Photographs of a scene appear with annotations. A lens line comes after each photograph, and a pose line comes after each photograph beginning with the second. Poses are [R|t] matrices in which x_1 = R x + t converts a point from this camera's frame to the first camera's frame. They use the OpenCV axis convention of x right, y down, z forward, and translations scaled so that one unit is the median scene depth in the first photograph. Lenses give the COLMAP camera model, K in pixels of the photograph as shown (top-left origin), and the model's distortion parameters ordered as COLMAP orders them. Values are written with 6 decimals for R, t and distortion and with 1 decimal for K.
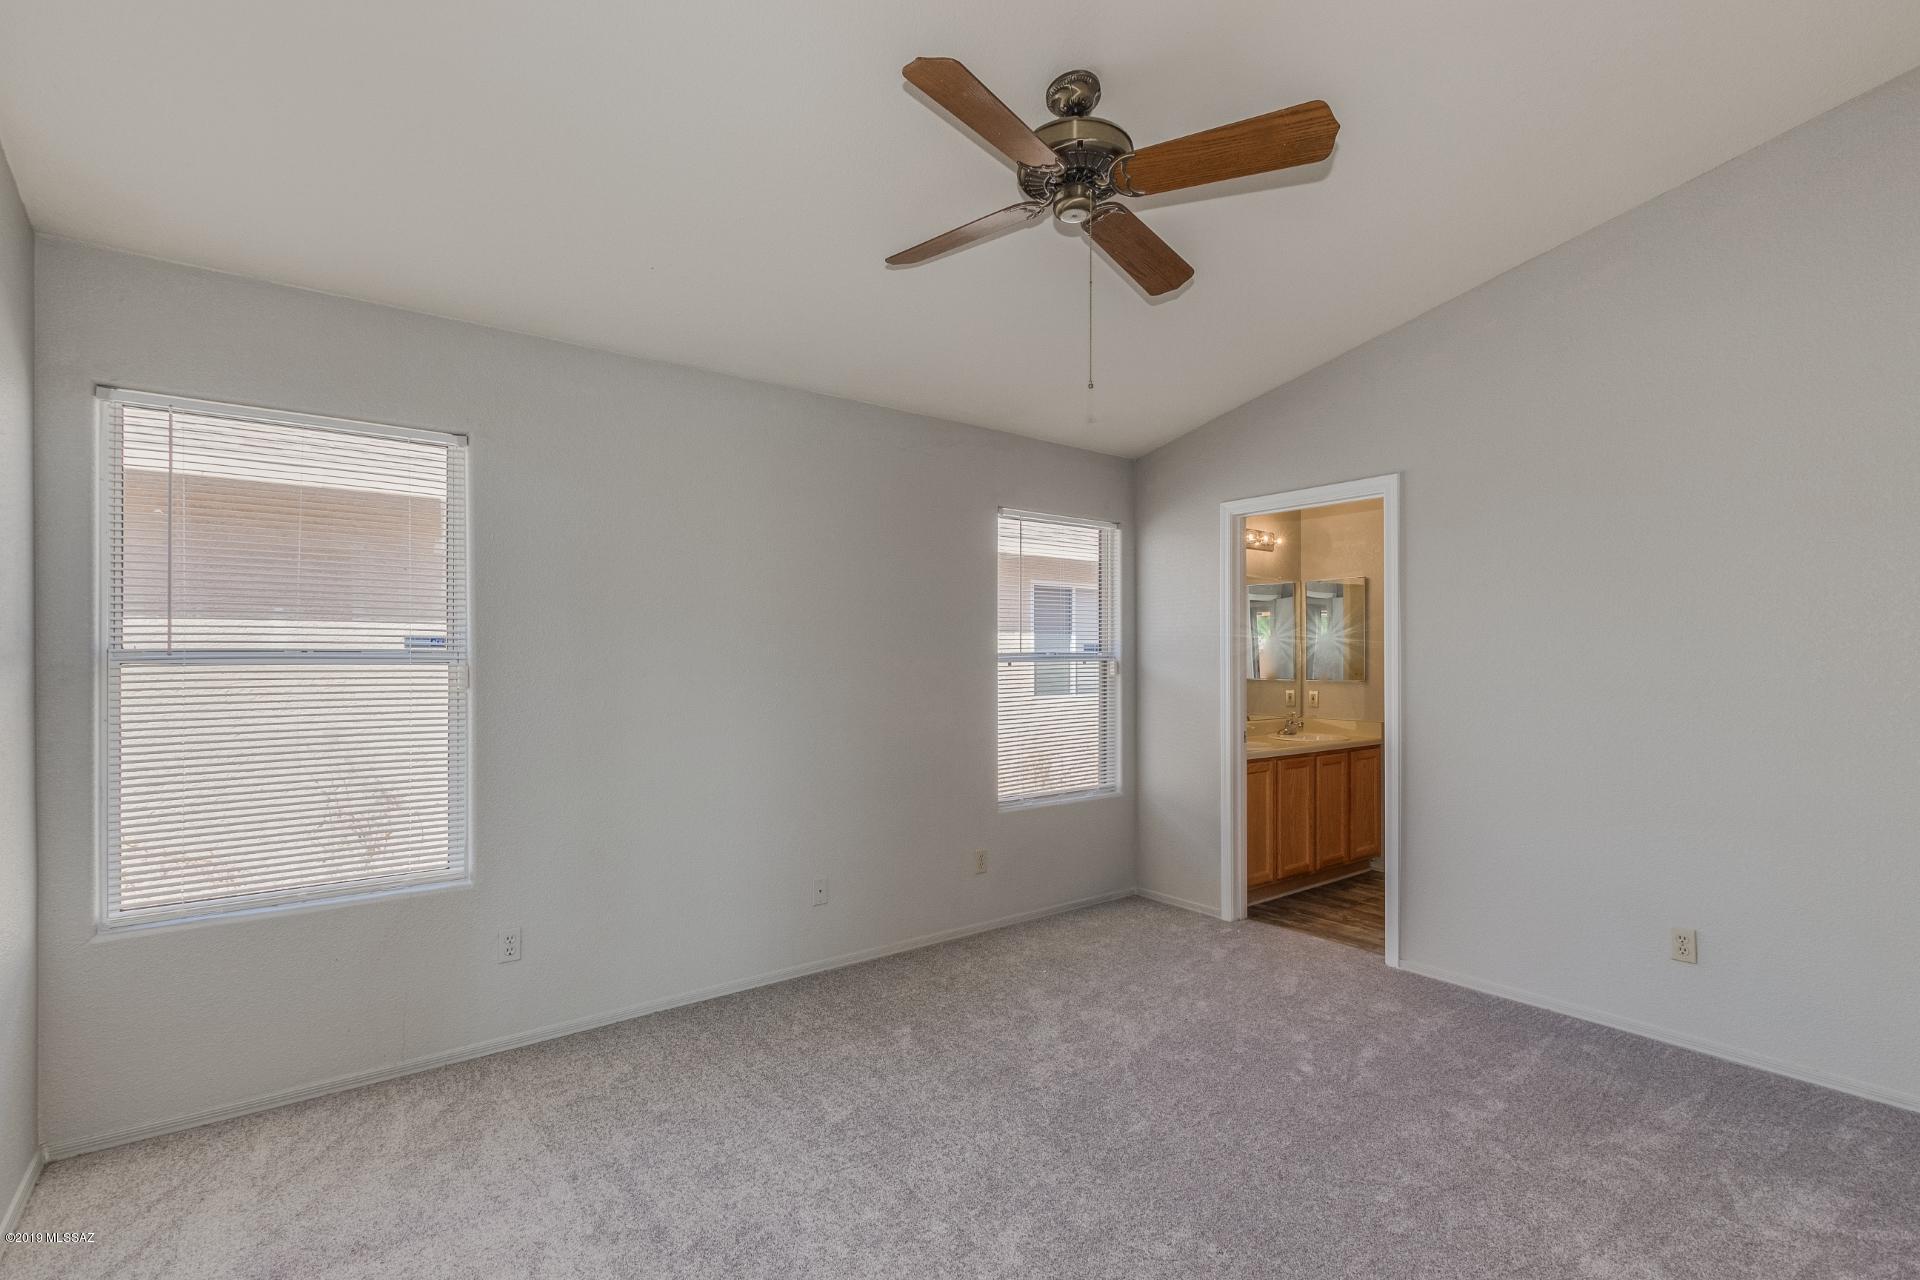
lens RADIAL K [[877.4, 0, 957.8], [0, 877.4, 652.0], [0, 0, 1]] dist [0.000495, 0.000039]
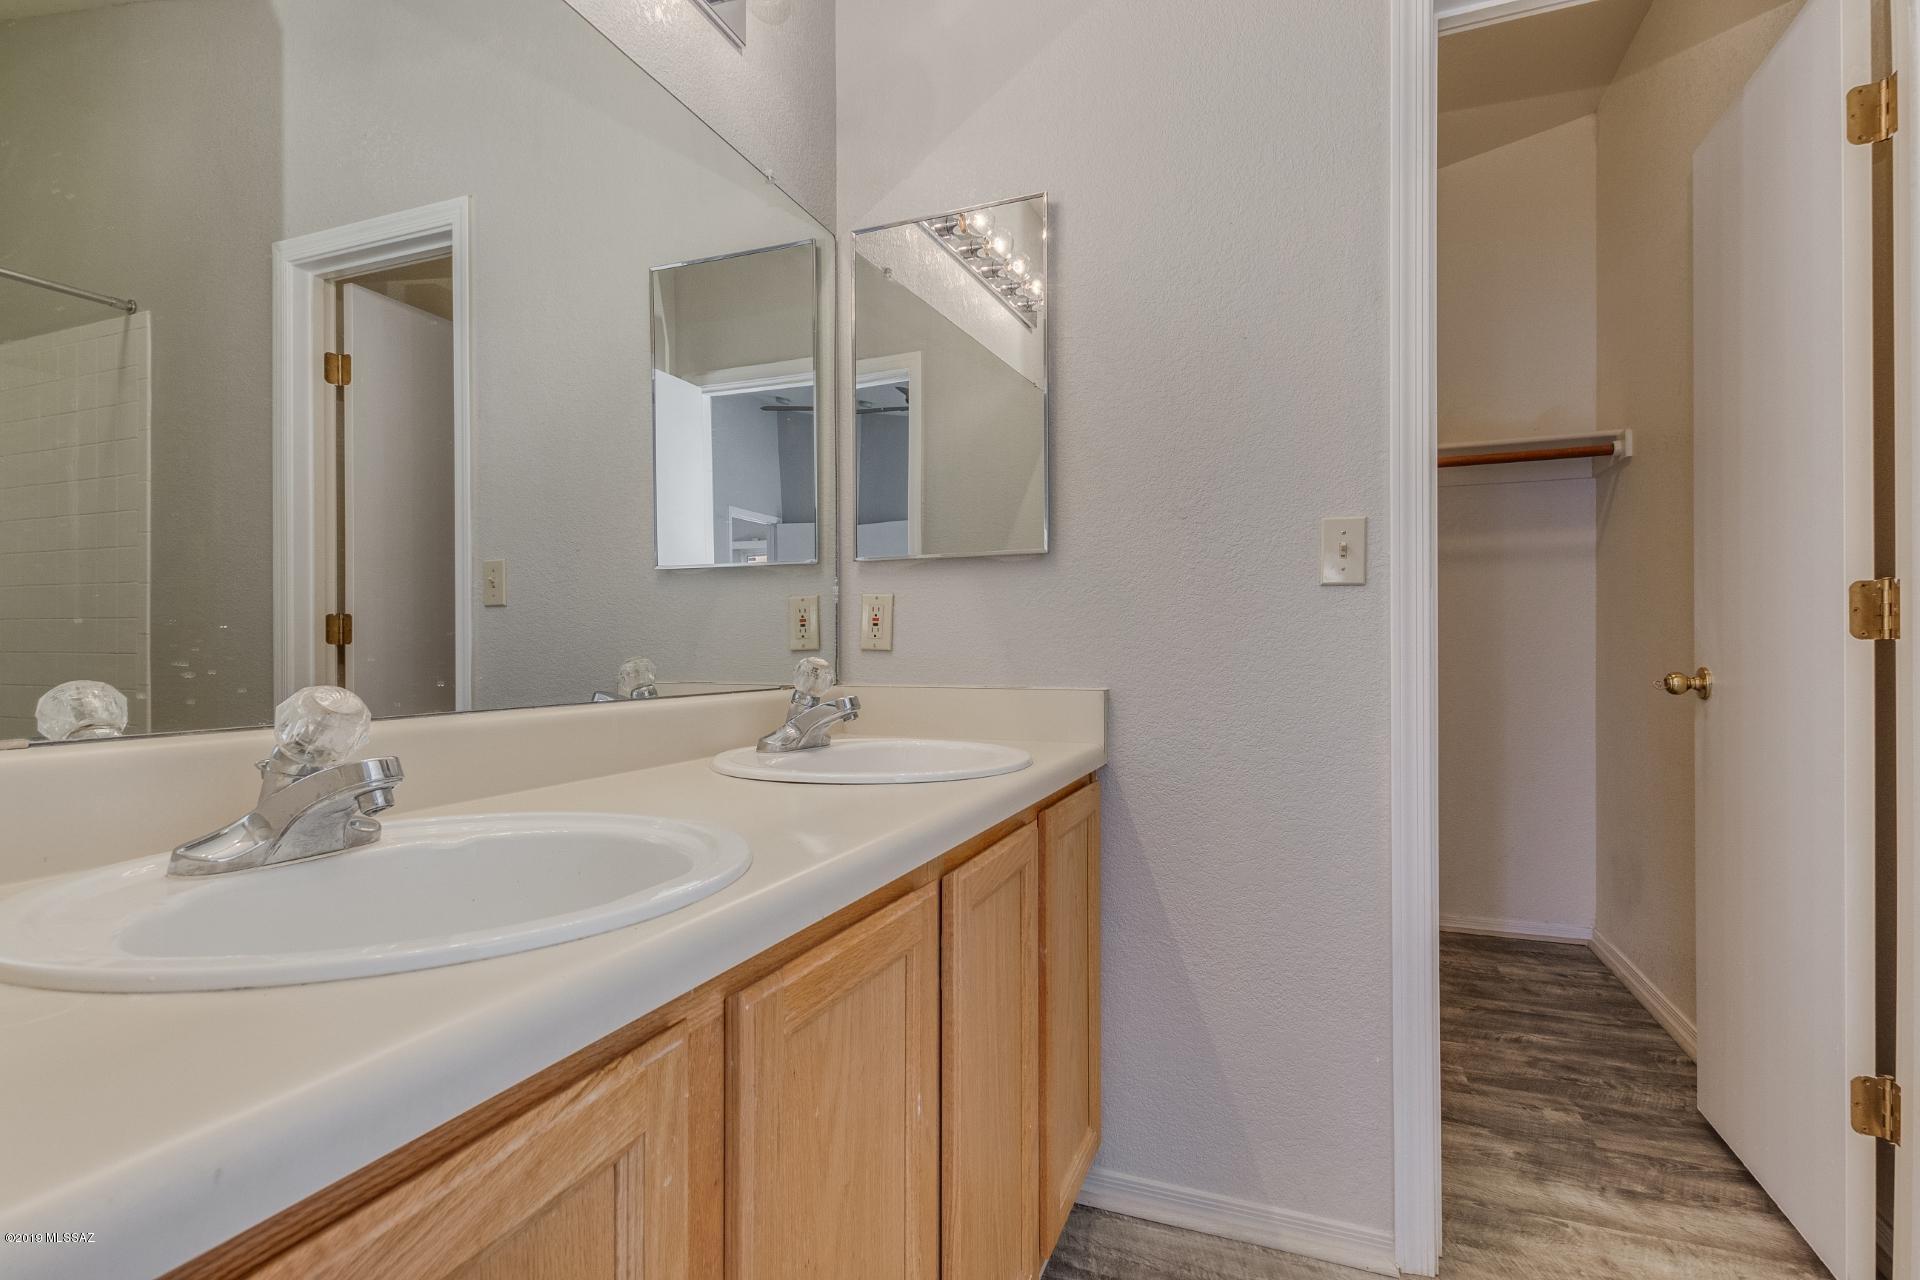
lens RADIAL K [[877.4, 0, 957.8], [0, 877.4, 652.0], [0, 0, 1]] dist [0.000495, 0.000039]
pose [[0.855024, -0.000467, 0.518588, 0.270291], [0.000456, 1.000000, 0.000149, 0.062950], [-0.518588, 0.000109, 0.855024, 0.720715]]
